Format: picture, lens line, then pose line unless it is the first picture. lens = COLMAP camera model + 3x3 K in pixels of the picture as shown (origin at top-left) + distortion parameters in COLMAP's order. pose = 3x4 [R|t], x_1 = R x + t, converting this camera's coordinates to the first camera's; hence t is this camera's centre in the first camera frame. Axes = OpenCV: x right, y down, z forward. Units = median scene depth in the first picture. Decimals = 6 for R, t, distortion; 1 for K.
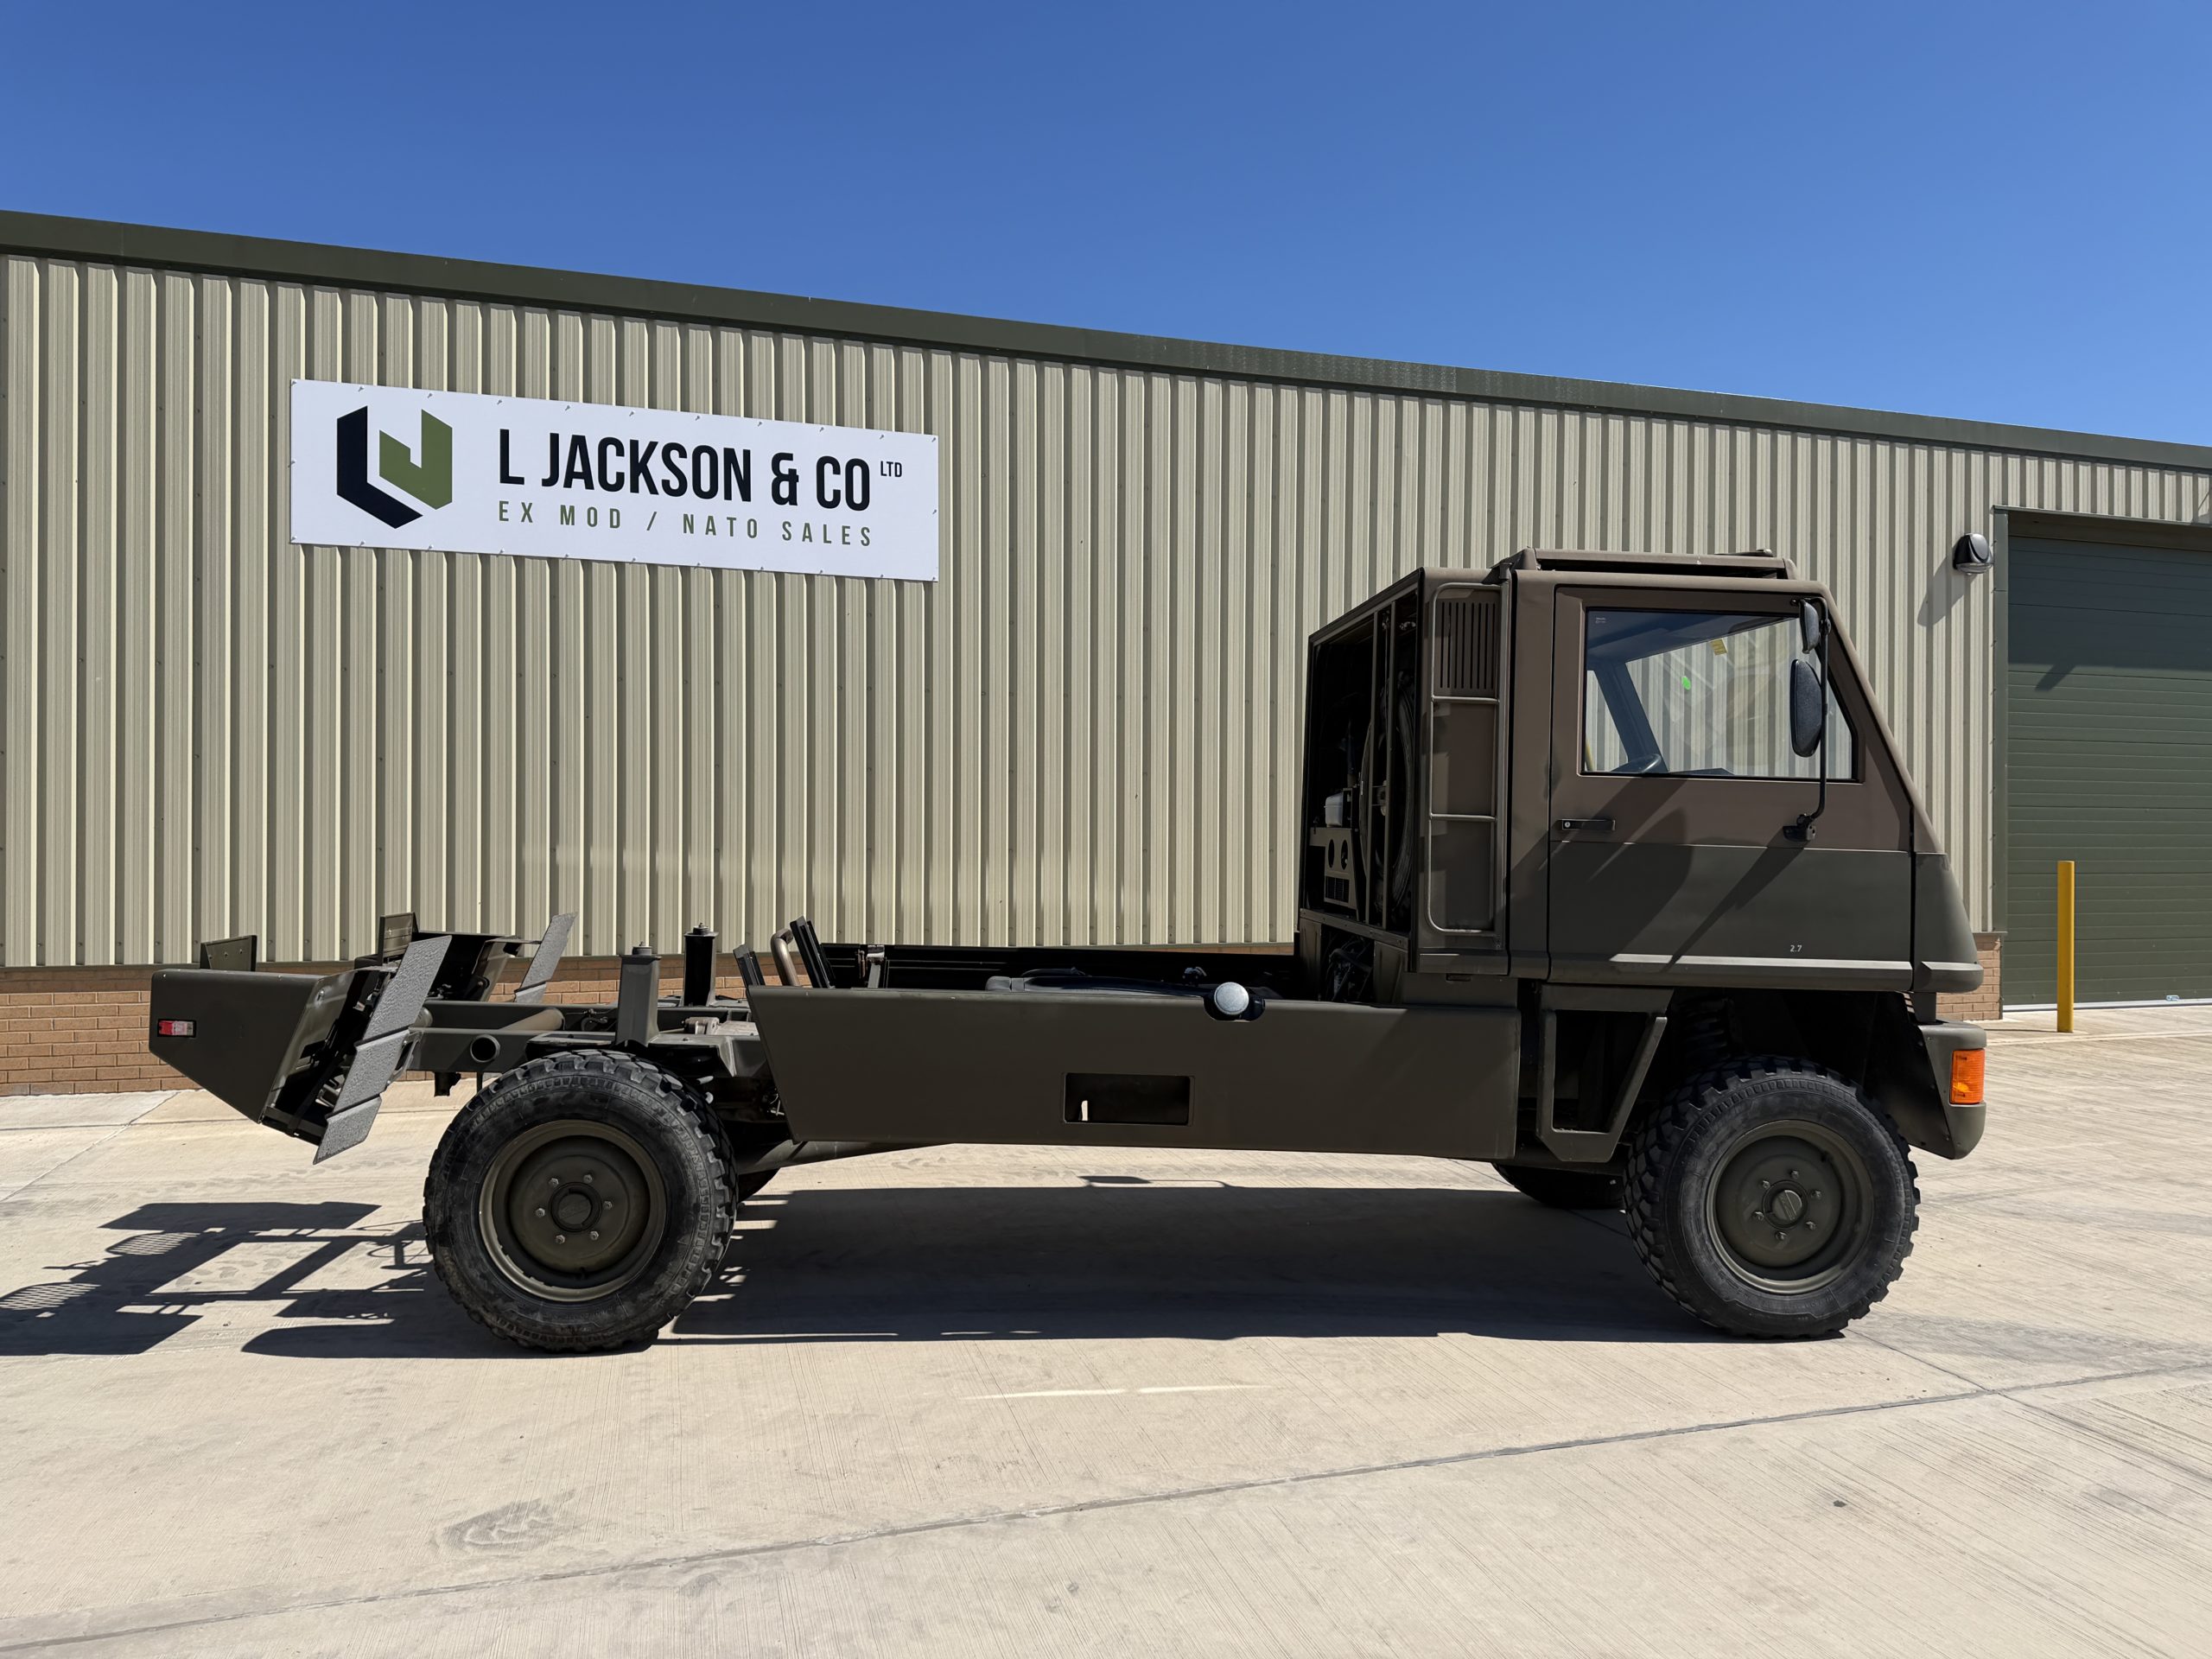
lens RADIAL K [[1554.2, 0, 1111.8], [0, 1554.2, 868.9], [0, 0, 1]] dist [0.037346, -0.042577]
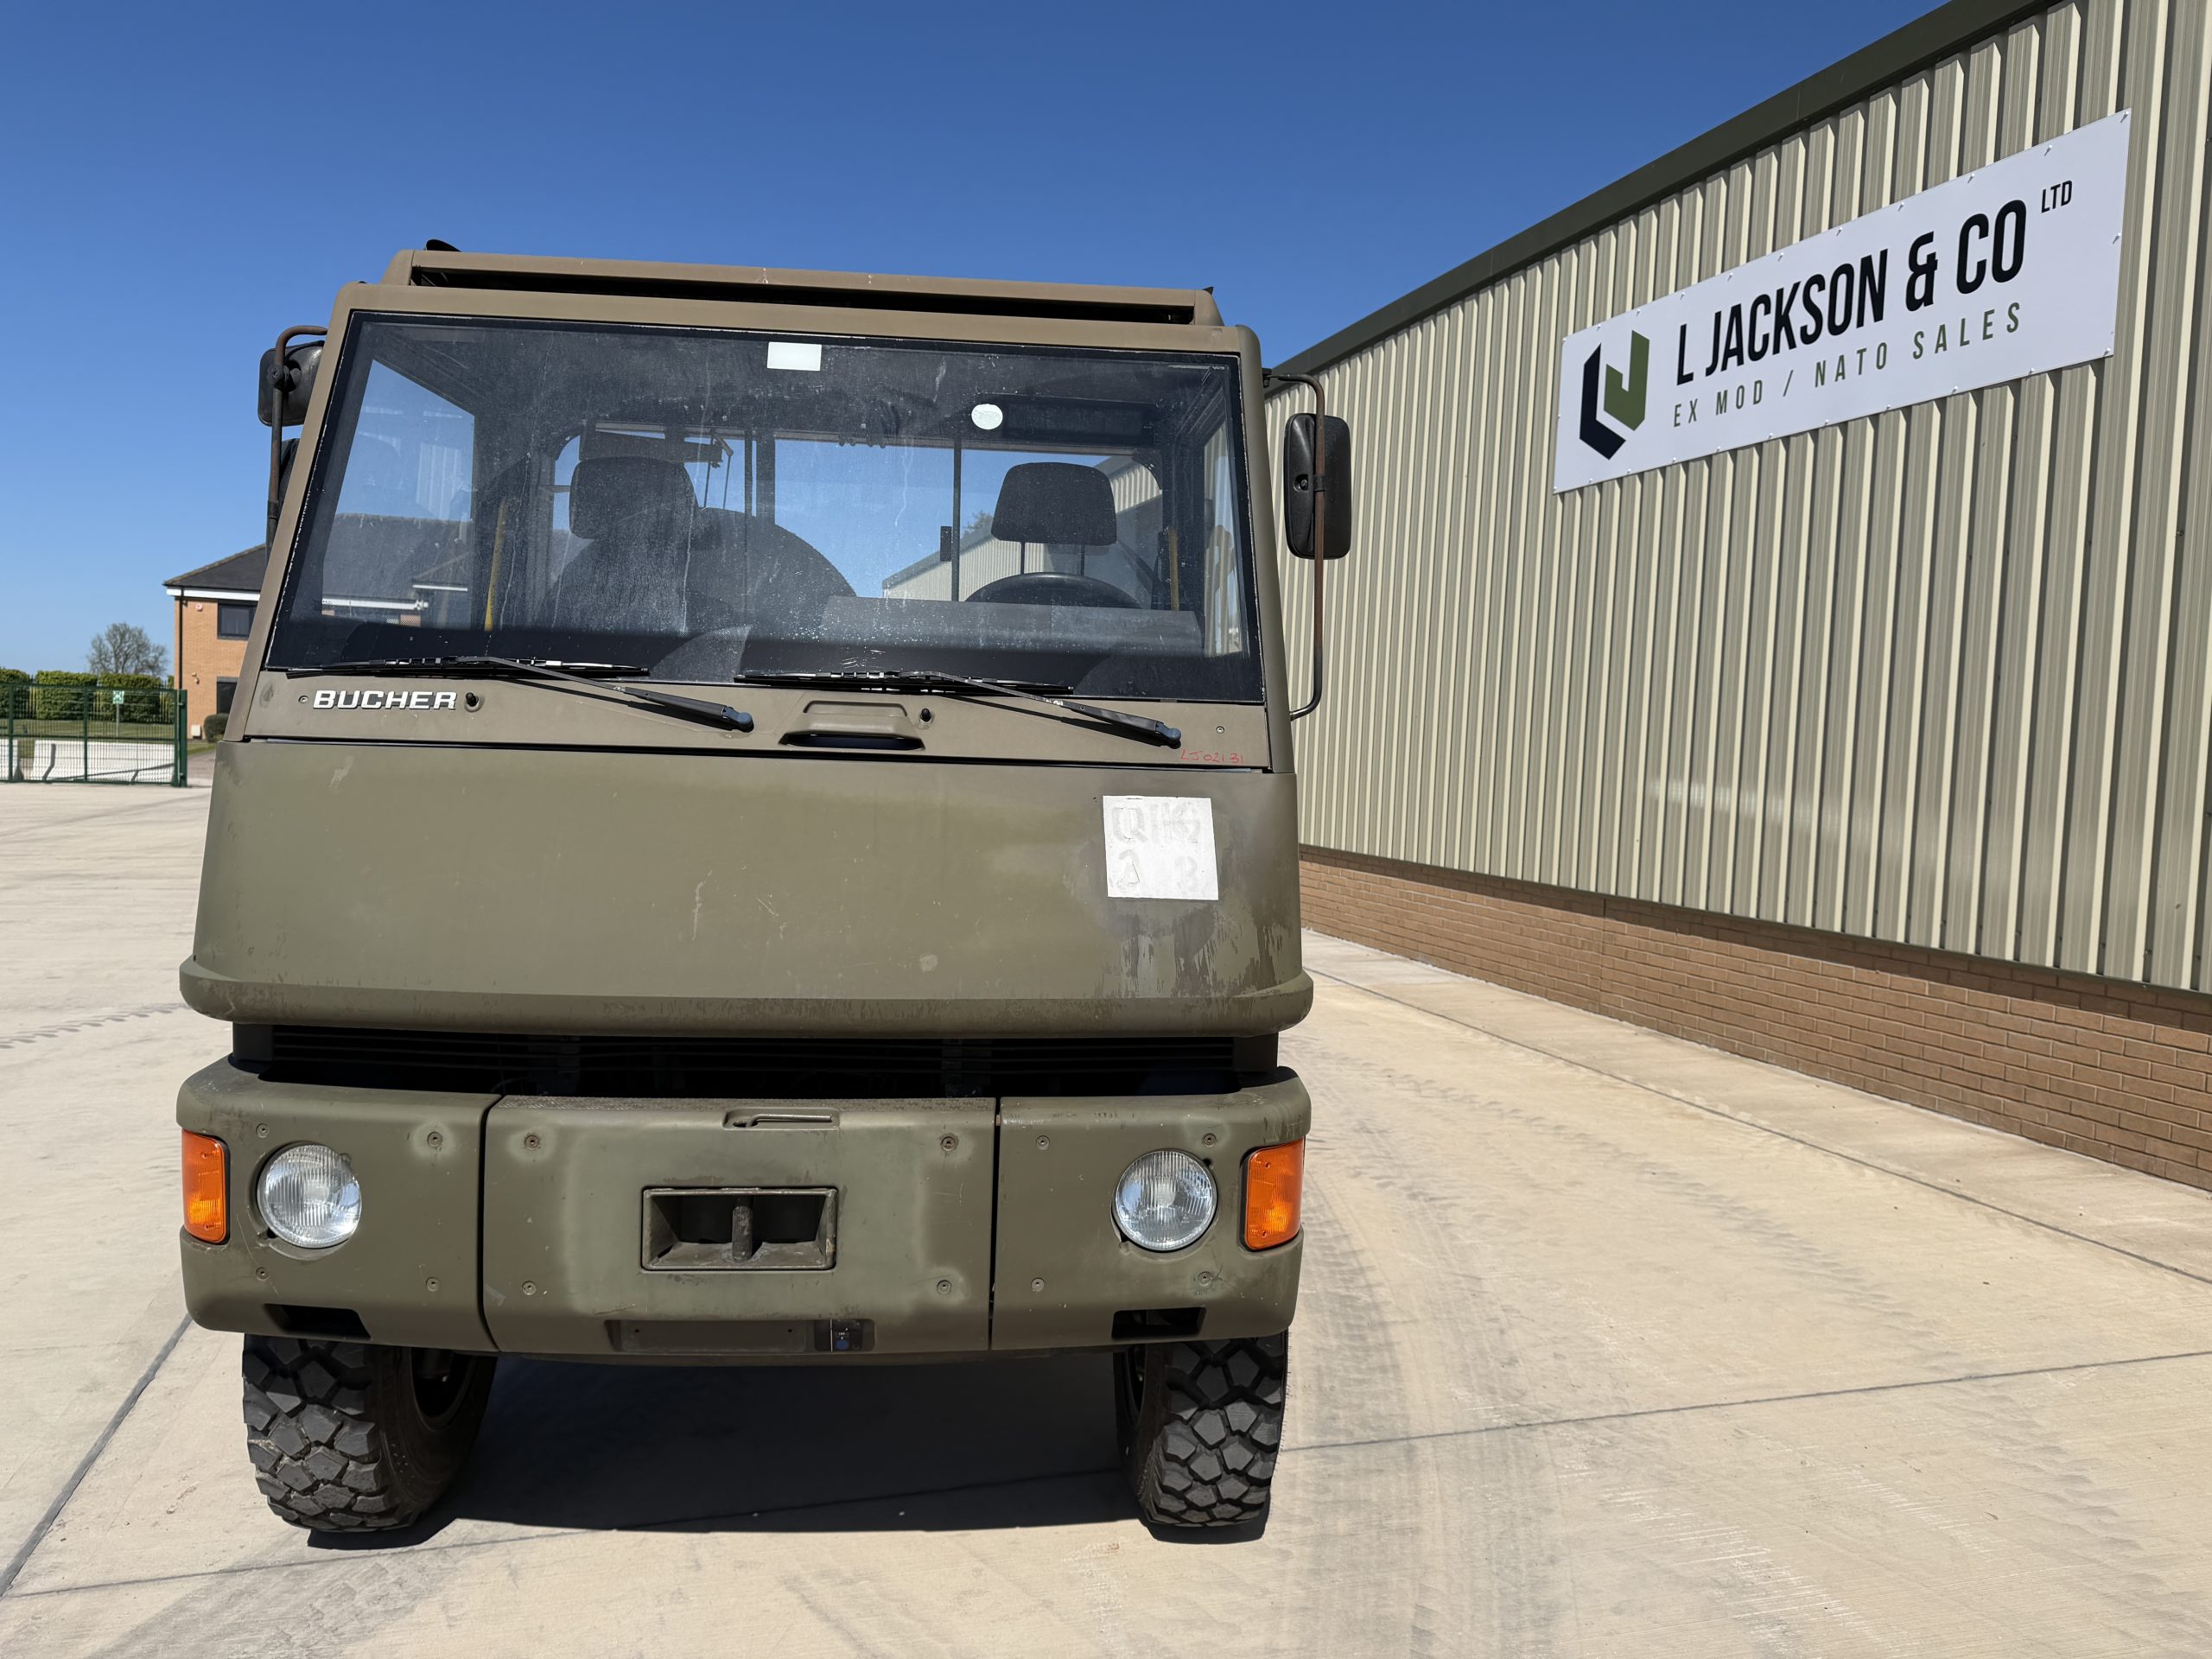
lens RADIAL K [[1554.2, 0, 1096.4], [0, 1554.2, 856.2], [0, 0, 1]] dist [0.037346, -0.042577]
pose [[-0.007668, 0.064709, -0.997875, 0.548718], [-0.054910, 0.996371, 0.065033, -0.011026], [0.998462, 0.055292, -0.004087, 0.673409]]
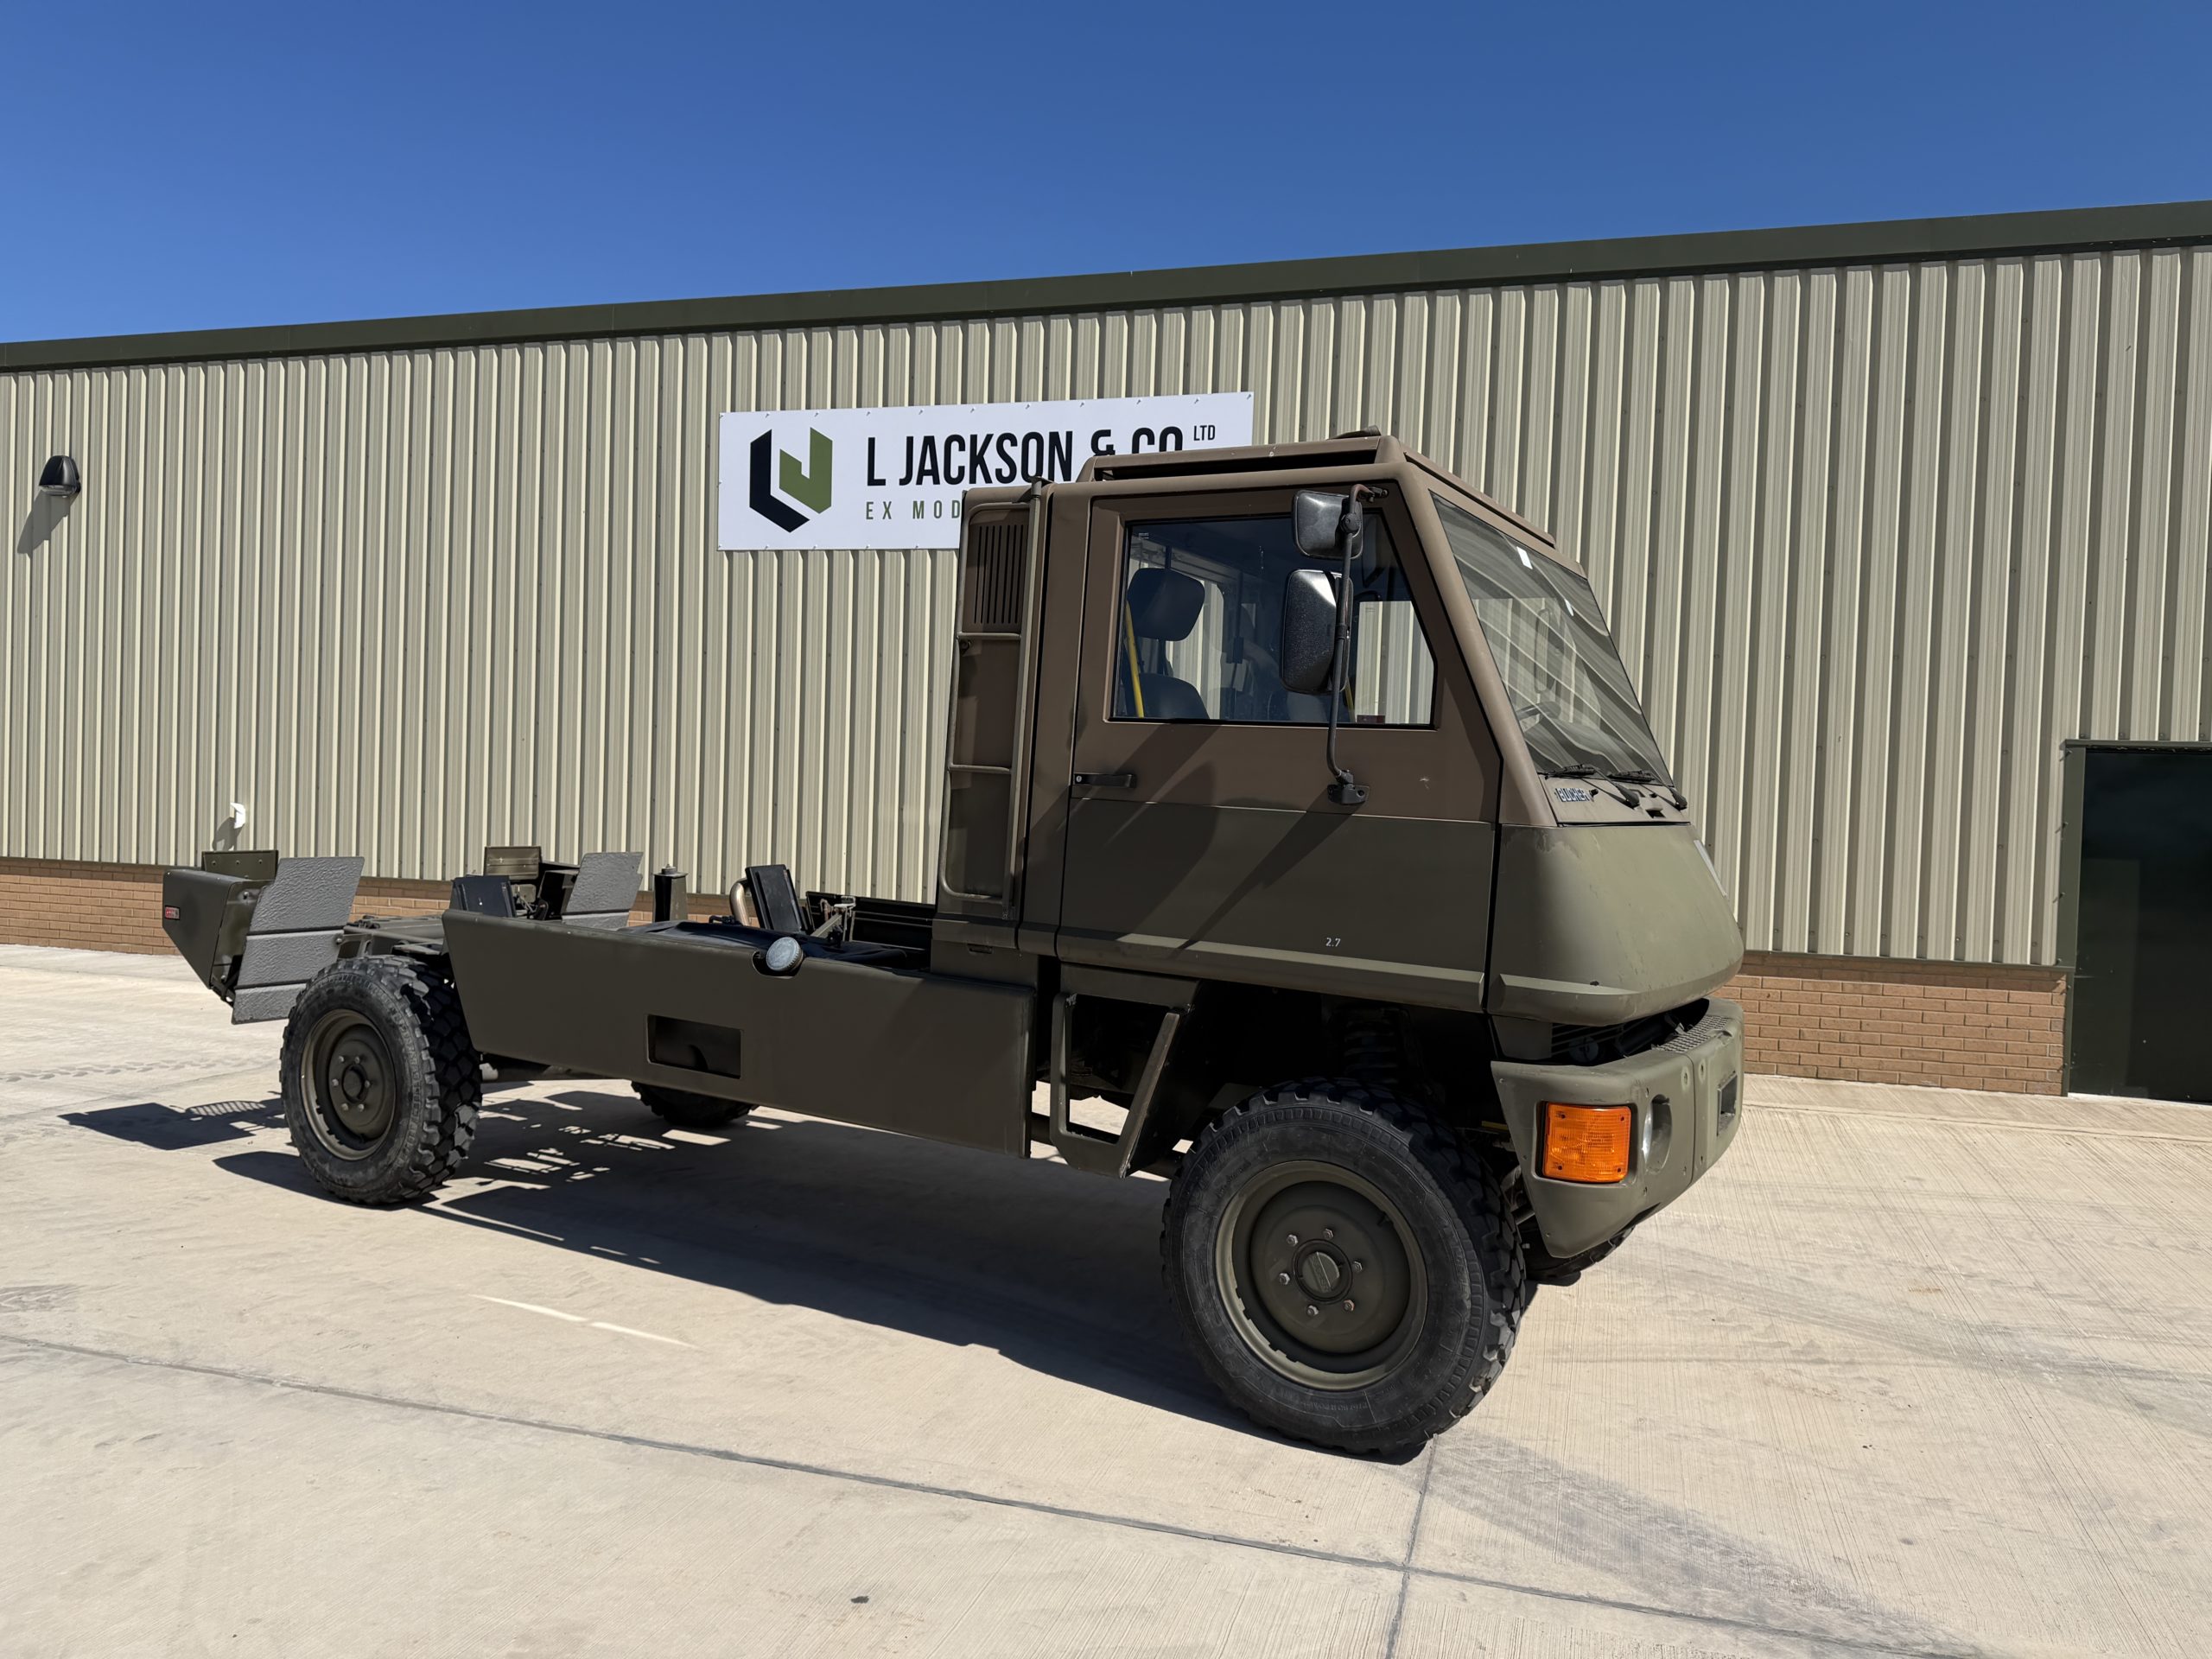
lens RADIAL K [[1554.2, 0, 1103.7], [0, 1554.2, 852.1], [0, 0, 1]] dist [0.037346, -0.042577]
pose [[0.828859, 0.037285, -0.558213, 0.396184], [-0.036845, 0.999249, 0.012033, 0.000627], [0.558242, 0.010594, 0.829610, 0.153044]]
